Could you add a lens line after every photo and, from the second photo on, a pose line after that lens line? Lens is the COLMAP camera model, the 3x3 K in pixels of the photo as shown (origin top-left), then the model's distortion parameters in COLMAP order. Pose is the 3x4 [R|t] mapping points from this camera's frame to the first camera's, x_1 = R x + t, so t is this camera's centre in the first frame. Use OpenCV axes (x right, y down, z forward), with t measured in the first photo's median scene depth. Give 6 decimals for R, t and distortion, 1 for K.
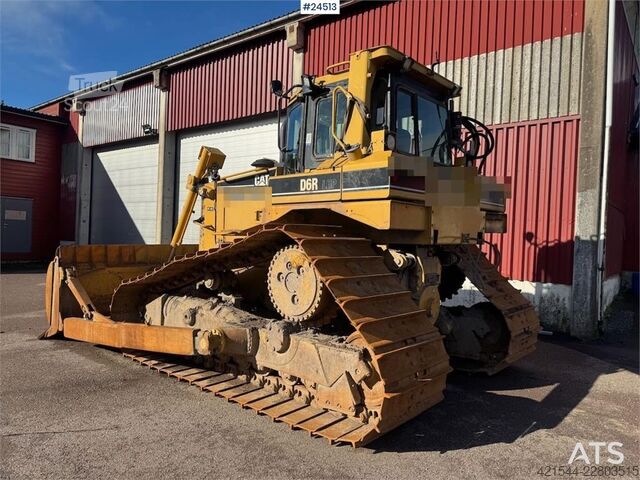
lens RADIAL K [[450.1, 0, 322.9], [0, 450.1, 238.5], [0, 0, 1]] dist [0.057370, -0.055127]
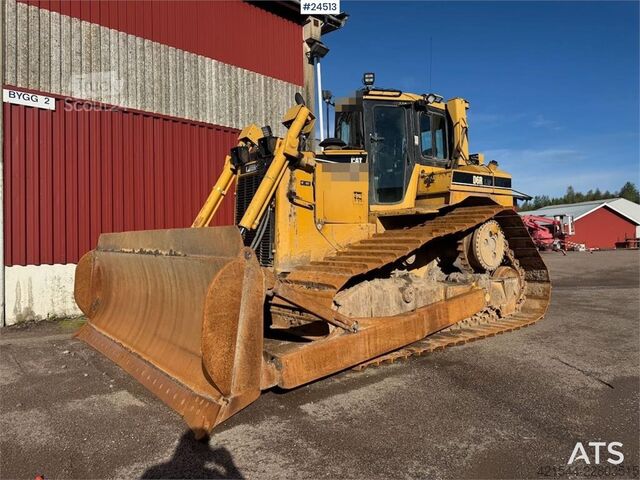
lens RADIAL K [[450.1, 0, 321.9], [0, 450.1, 237.7], [0, 0, 1]] dist [0.057370, -0.055127]
pose [[0.166638, -0.021068, 0.985793, -1.540109], [0.028071, 0.999468, 0.016615, 0.030916], [-0.985618, 0.024903, 0.167141, 1.205924]]
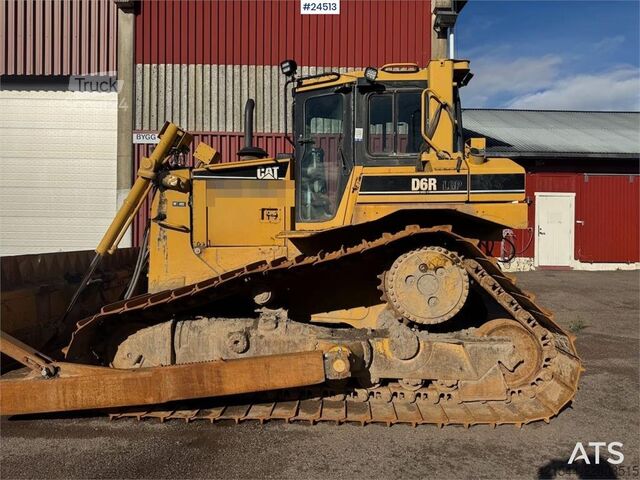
lens RADIAL K [[450.1, 0, 322.5], [0, 450.1, 240.3], [0, 0, 1]] dist [0.057370, -0.055127]
pose [[0.778563, -0.029718, 0.626863, -0.791518], [0.021442, 0.999555, 0.020755, -0.021285], [-0.627200, -0.002718, 0.778853, 0.349221]]
